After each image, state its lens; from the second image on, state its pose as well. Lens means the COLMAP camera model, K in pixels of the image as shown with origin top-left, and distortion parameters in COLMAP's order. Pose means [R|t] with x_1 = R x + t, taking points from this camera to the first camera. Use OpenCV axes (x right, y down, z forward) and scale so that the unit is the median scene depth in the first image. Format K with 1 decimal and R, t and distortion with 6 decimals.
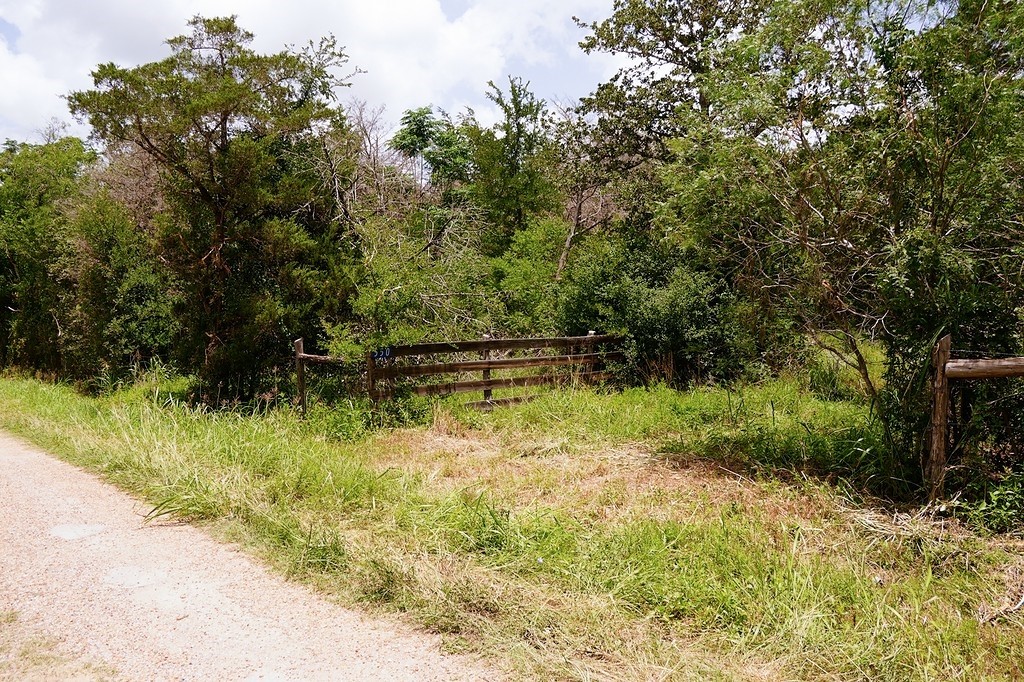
lens RADIAL K [[853.1, 0, 512.0], [0, 853.1, 341.0], [0, 0, 1]] dist [-0.208430, 0.139037]
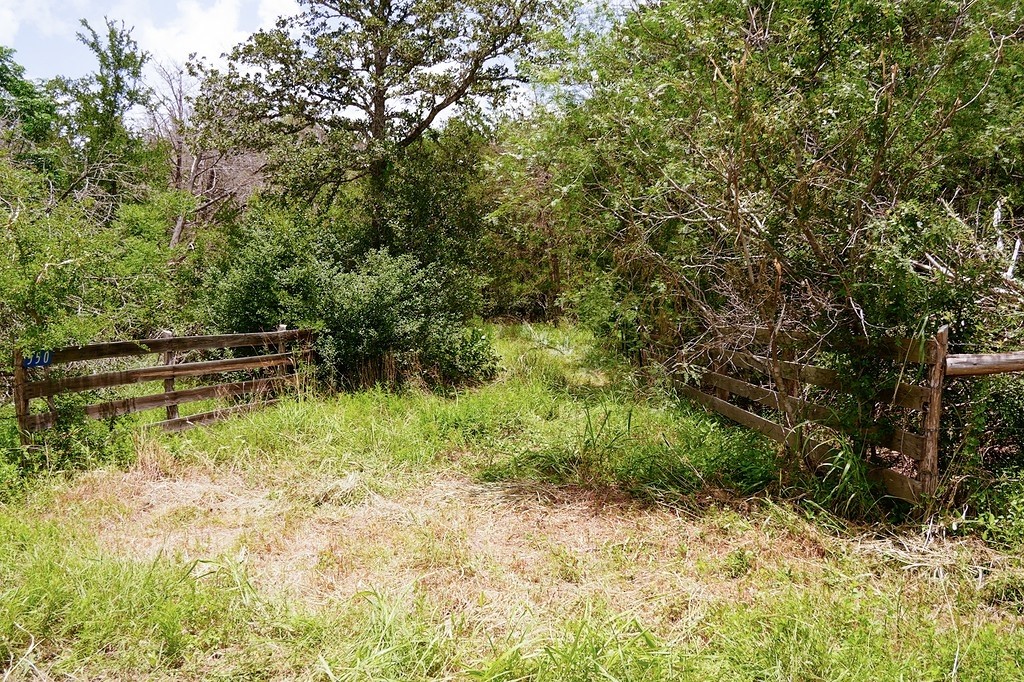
lens RADIAL K [[853.1, 0, 512.0], [0, 853.1, 341.0], [0, 0, 1]] dist [-0.208430, 0.139037]
pose [[0.855936, -0.013329, 0.516911, -0.130779], [0.010056, 0.999908, 0.009134, -0.001750], [-0.516985, -0.002620, 0.855991, 0.212038]]
